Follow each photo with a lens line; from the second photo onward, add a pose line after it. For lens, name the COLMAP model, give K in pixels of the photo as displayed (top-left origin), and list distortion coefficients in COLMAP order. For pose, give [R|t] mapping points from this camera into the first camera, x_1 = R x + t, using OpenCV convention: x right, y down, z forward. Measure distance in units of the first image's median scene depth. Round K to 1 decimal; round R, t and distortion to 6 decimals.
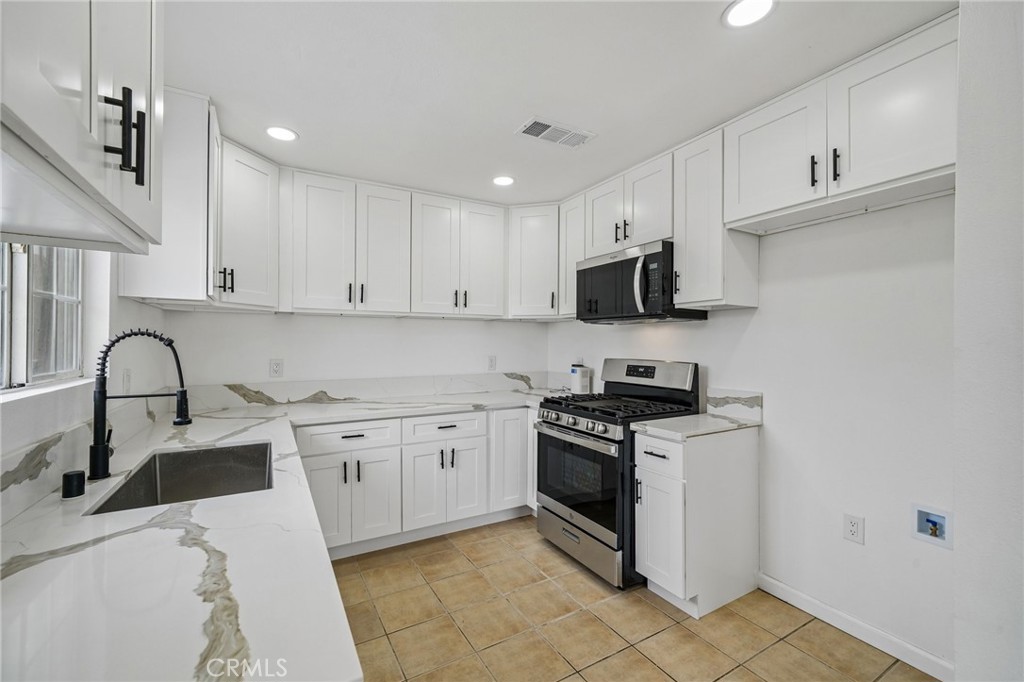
lens RADIAL K [[410.4, 0, 545.6], [0, 410.4, 338.6], [0, 0, 1]] dist [-0.001327, 0.000278]
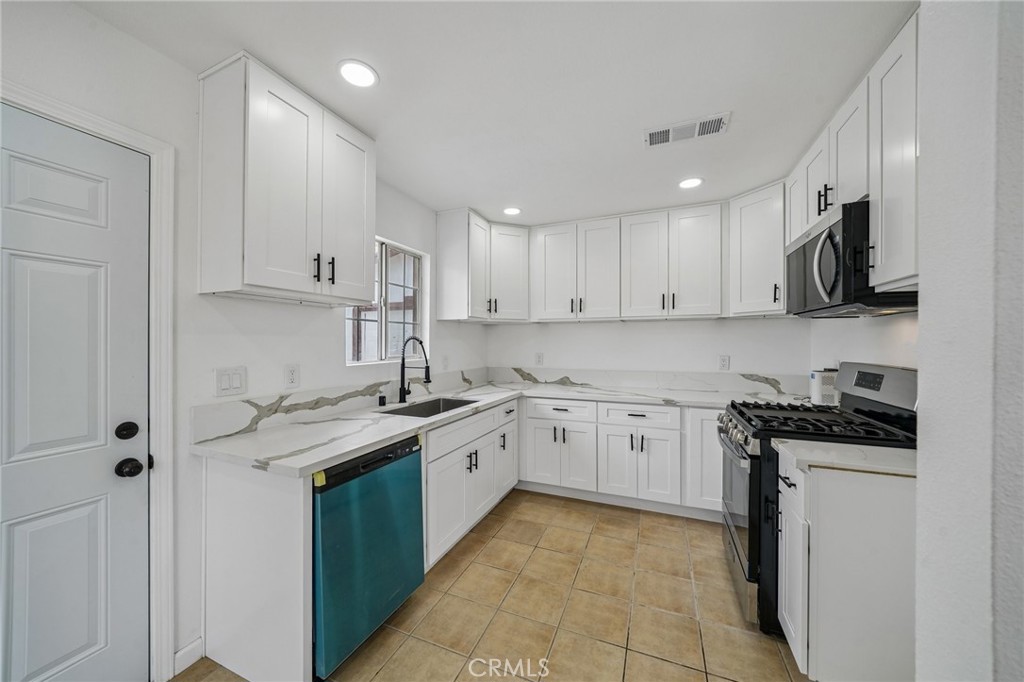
lens RADIAL K [[363.5, 0, 511.2], [0, 363.5, 337.3], [0, 0, 1]] dist [-0.012385, 0.000396]
pose [[0.611323, -0.012564, -0.791281, 0.375106], [0.009986, 0.999917, -0.008162, 0.001629], [0.791318, -0.002912, 0.611398, 0.108400]]
